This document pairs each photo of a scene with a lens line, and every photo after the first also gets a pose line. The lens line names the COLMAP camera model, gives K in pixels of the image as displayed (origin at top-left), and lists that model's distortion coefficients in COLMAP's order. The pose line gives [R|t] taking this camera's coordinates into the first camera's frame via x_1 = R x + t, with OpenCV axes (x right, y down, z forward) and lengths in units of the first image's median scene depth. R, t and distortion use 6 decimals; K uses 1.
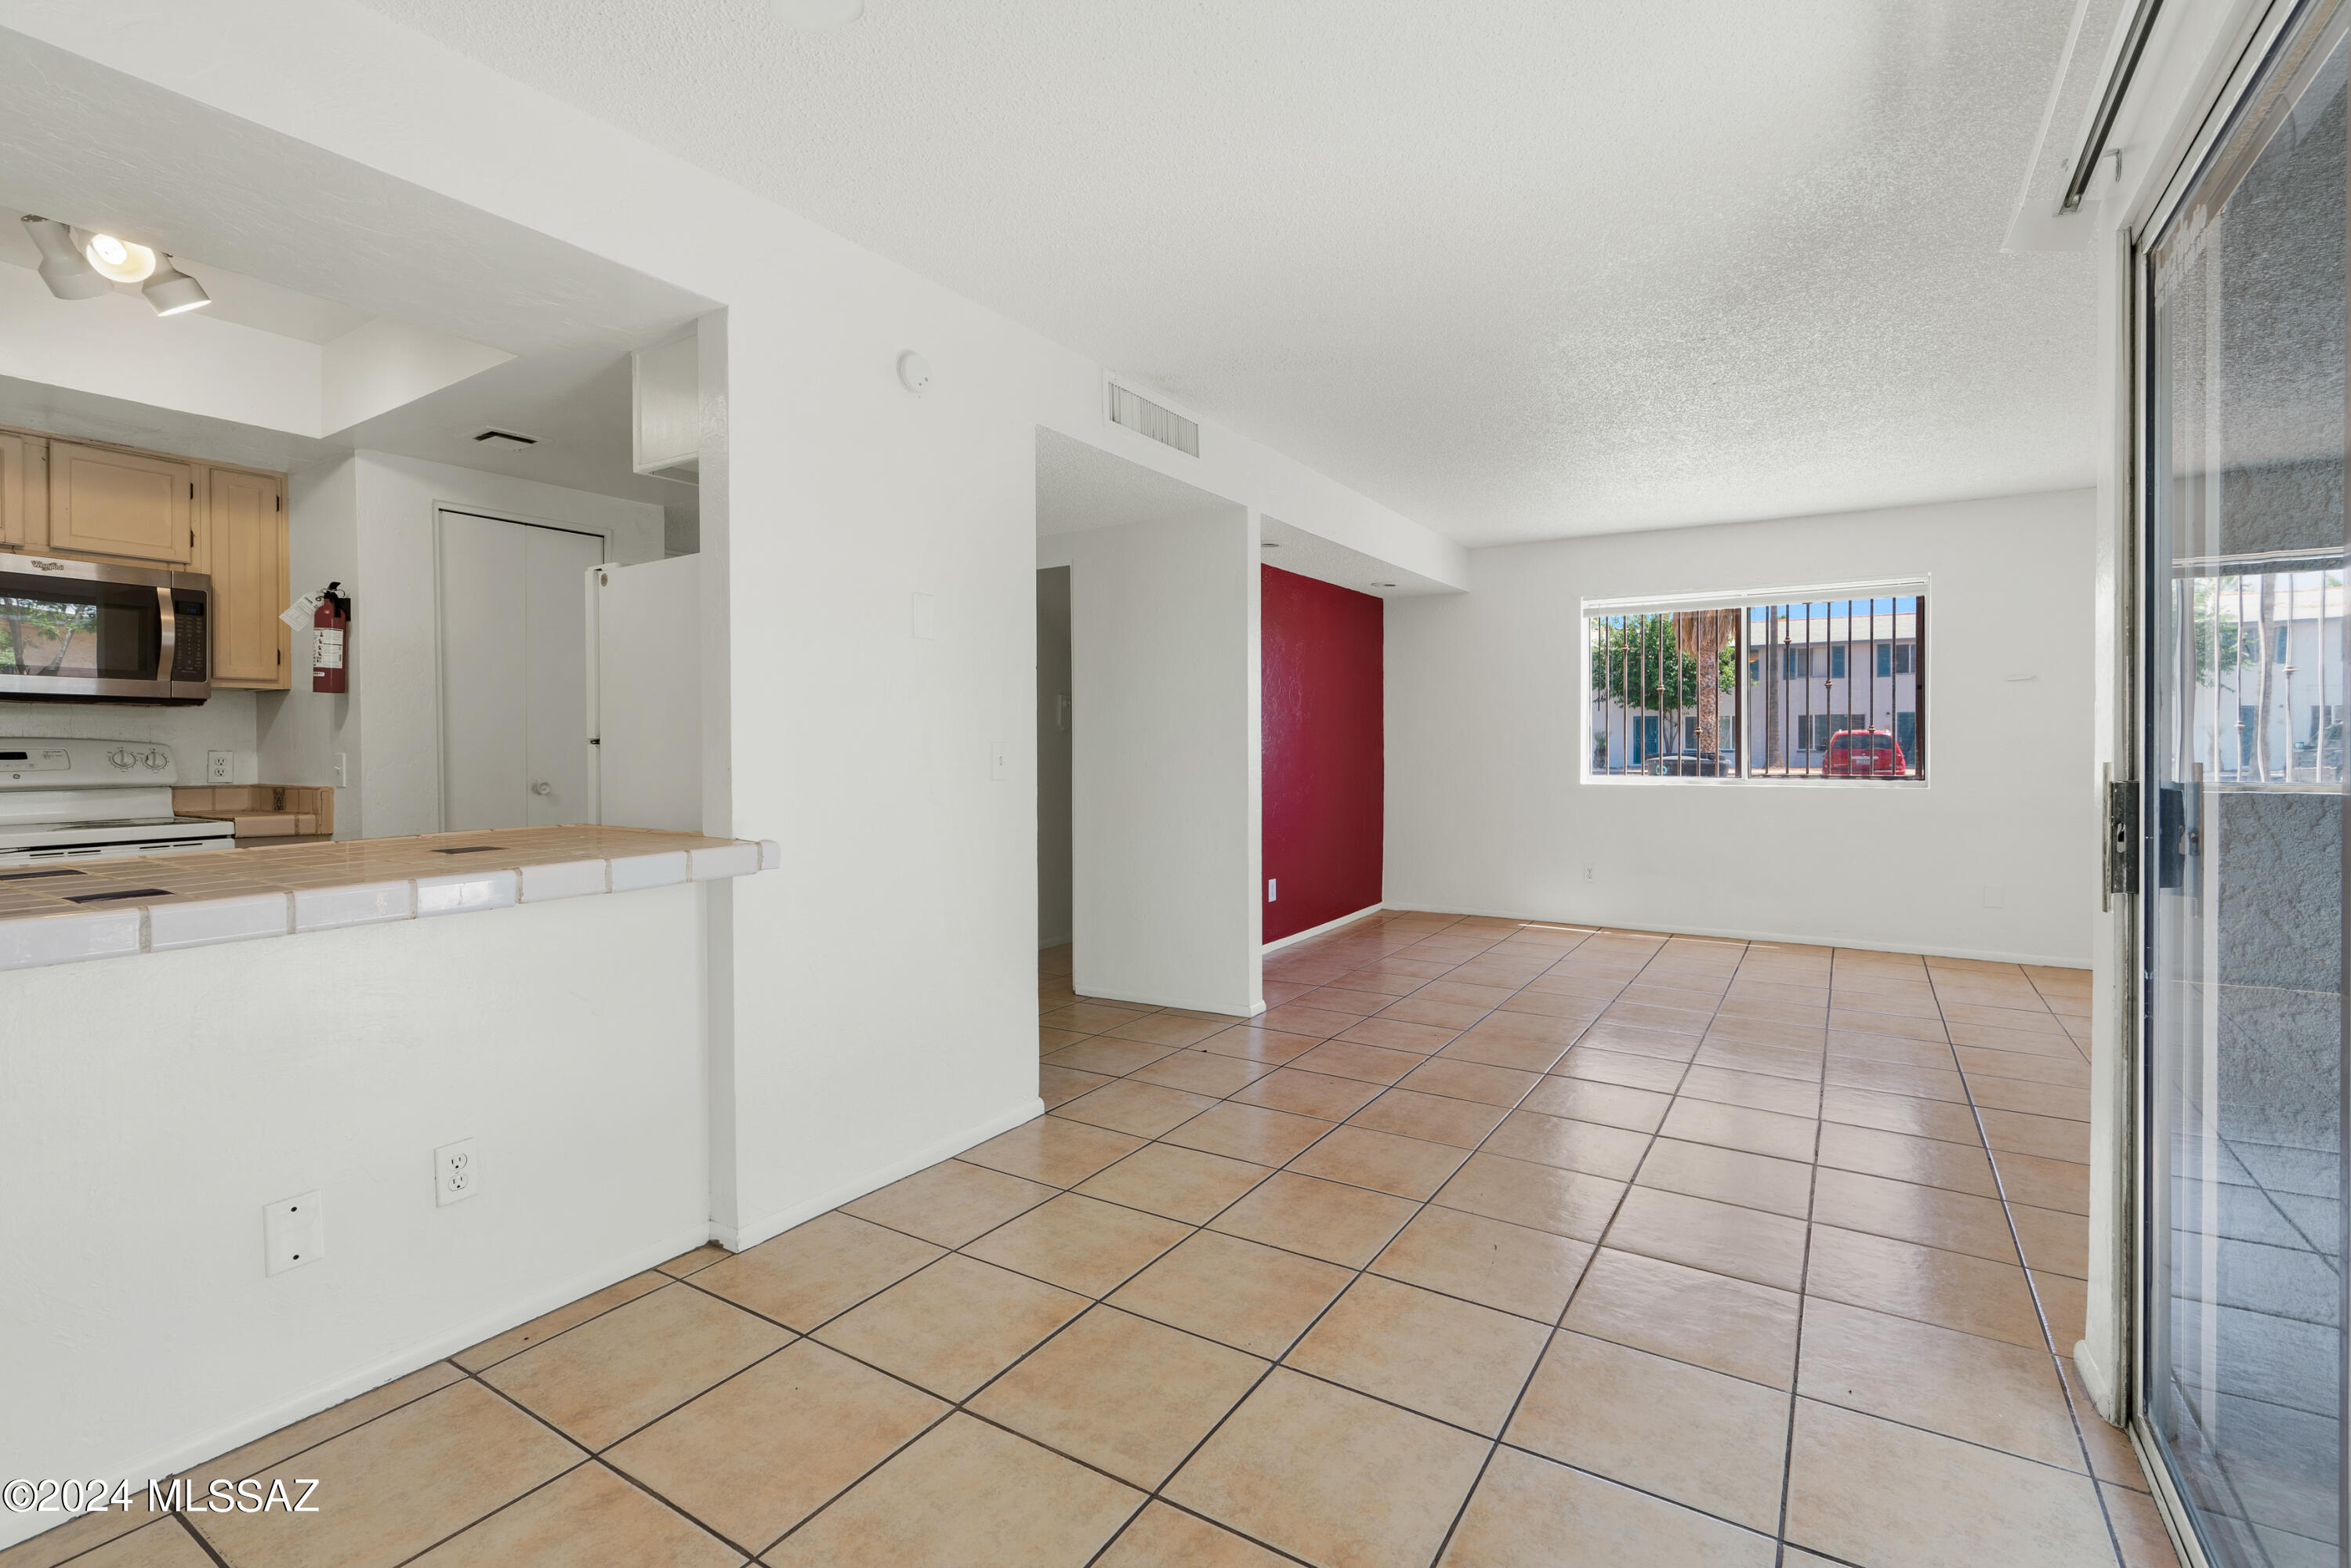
lens RADIAL K [[1088.3, 0, 1116.1], [0, 1088.3, 831.6], [0, 0, 1]] dist [-0.015203, 0.000214]
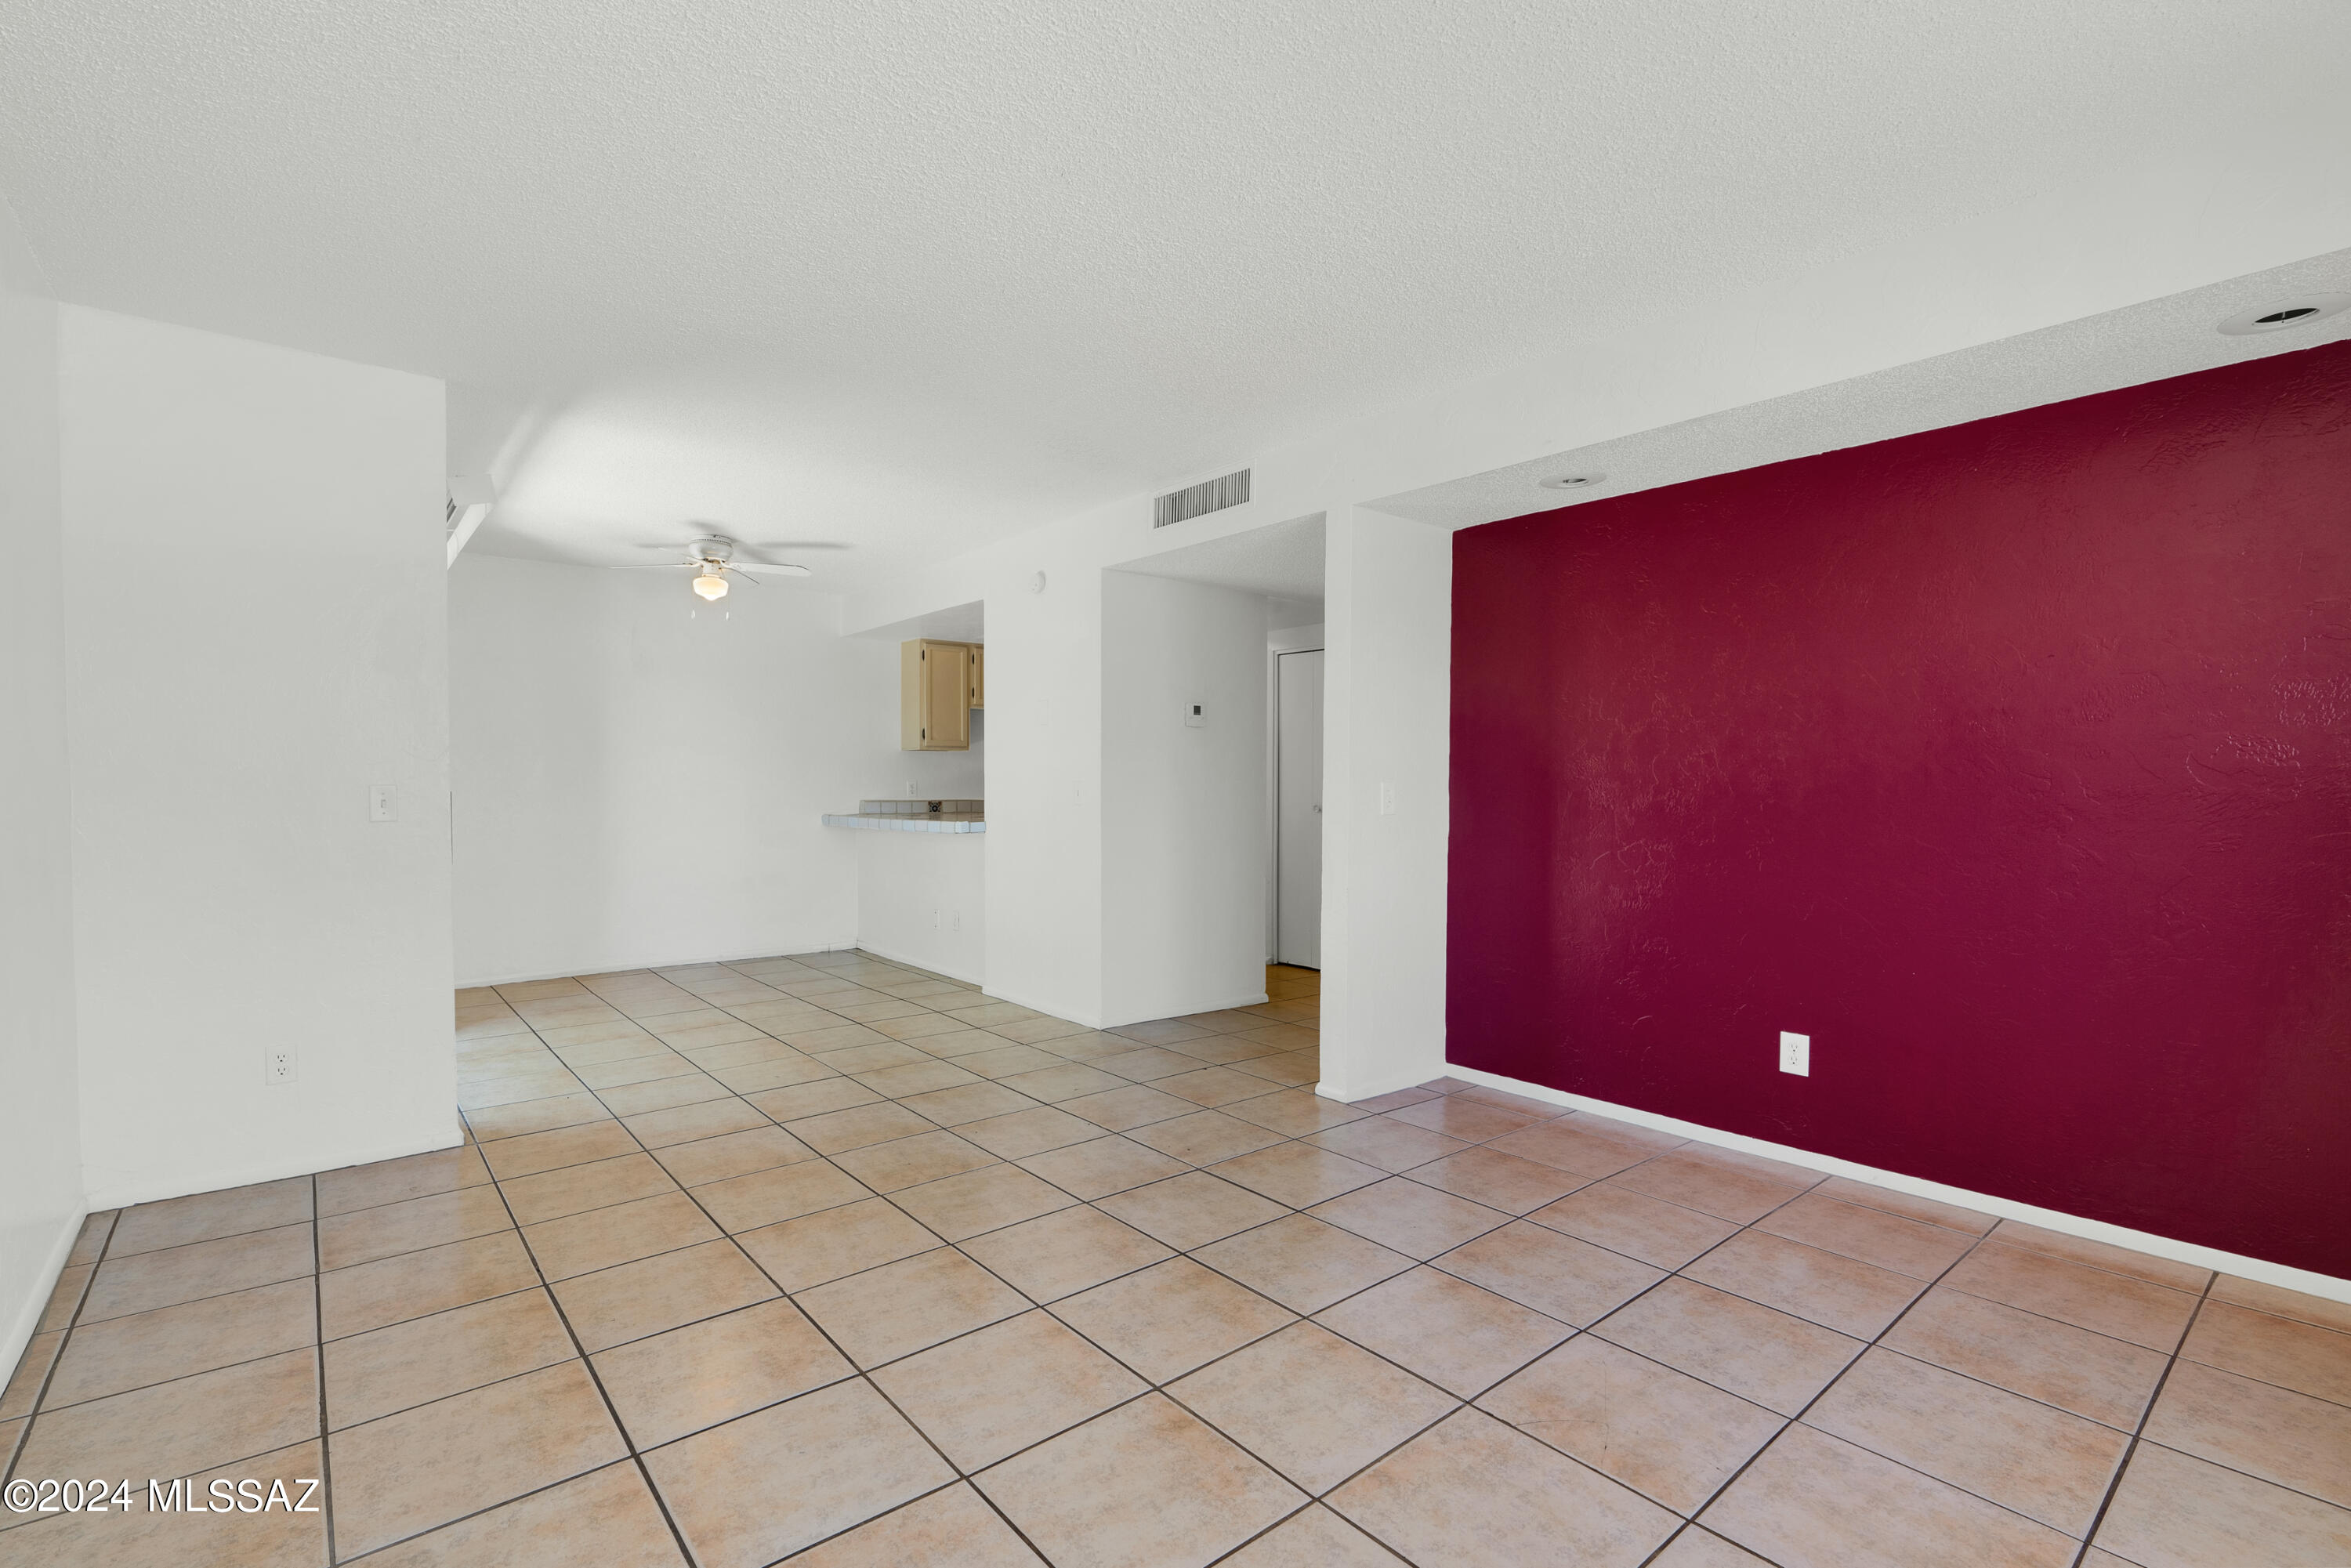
lens RADIAL K [[1047.4, 0, 1133.1], [0, 1047.4, 832.4], [0, 0, 1]] dist [-0.003035, 0.000136]
pose [[-0.308046, 0.055145, -0.949772, 0.683083], [-0.074800, 0.993824, 0.081963, -0.066150], [0.948426, 0.096291, -0.302019, 0.792931]]
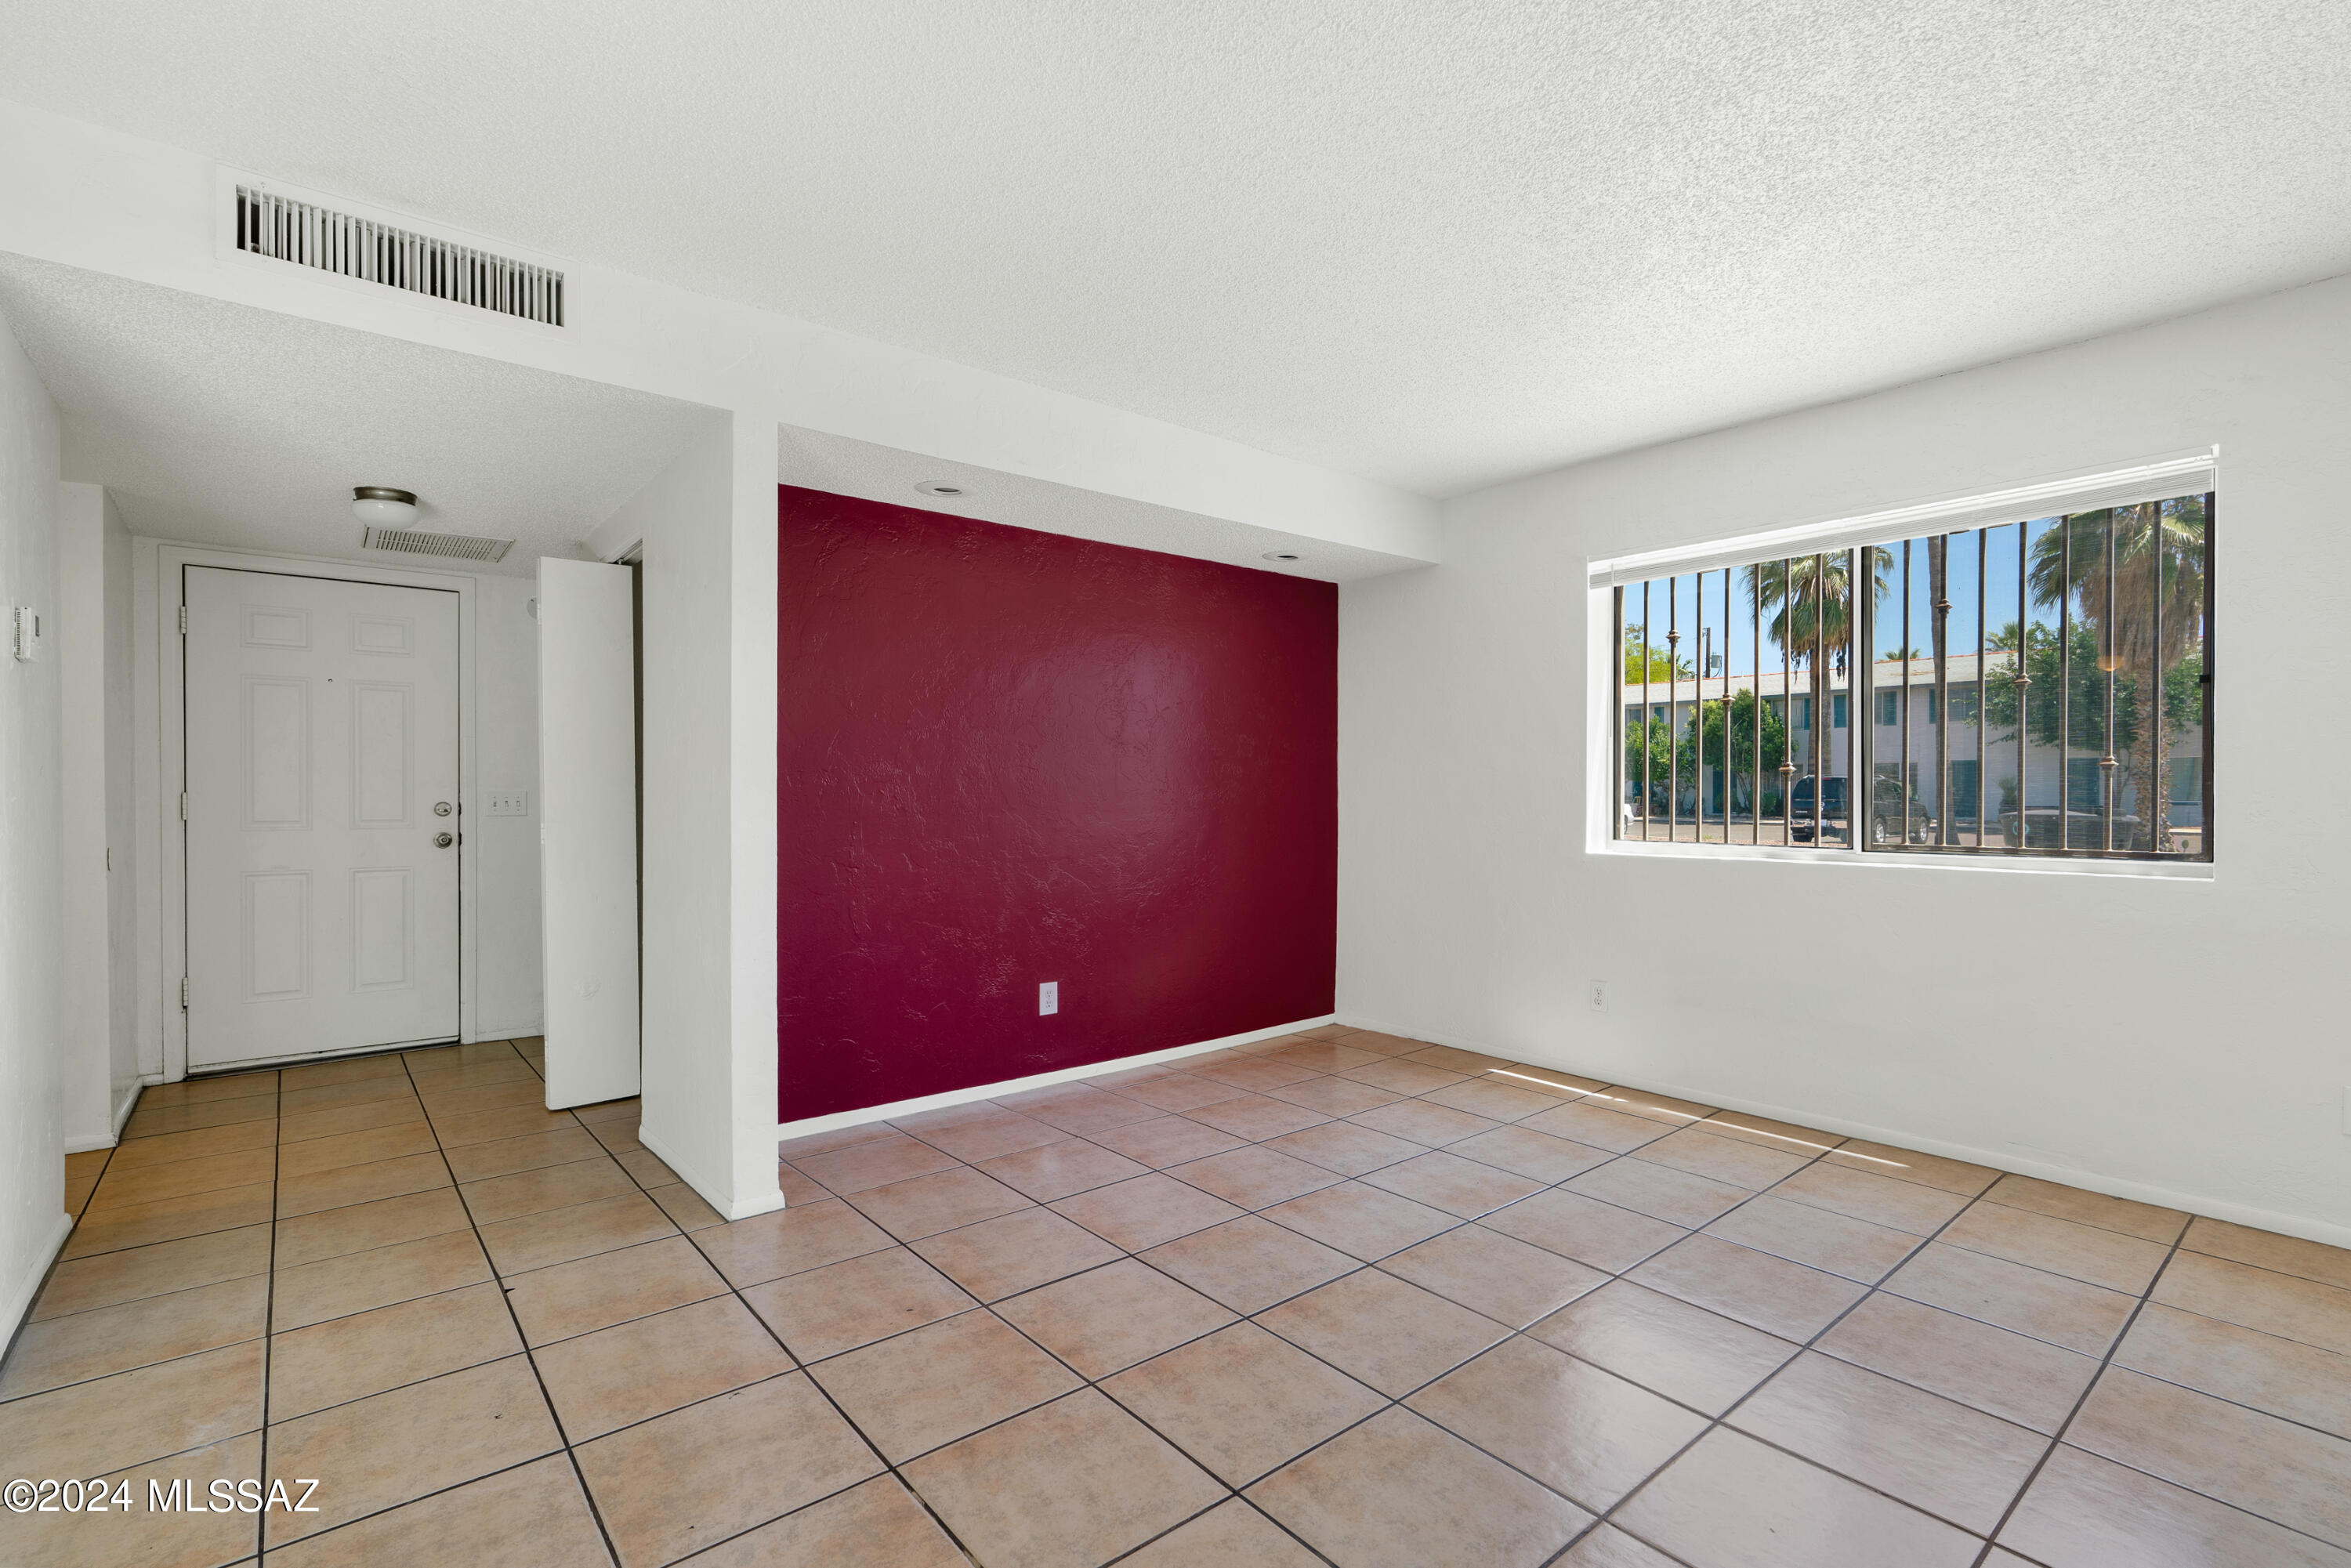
lens RADIAL K [[1073.7, 0, 1210.3], [0, 1073.7, 795.8], [0, 0, 1]] dist [-0.016012, 0.005261]
pose [[0.957756, 0.014471, -0.287218, 0.400080], [-0.034563, 0.997286, -0.065007, -0.028239], [0.285498, 0.072188, 0.955657, 0.347433]]
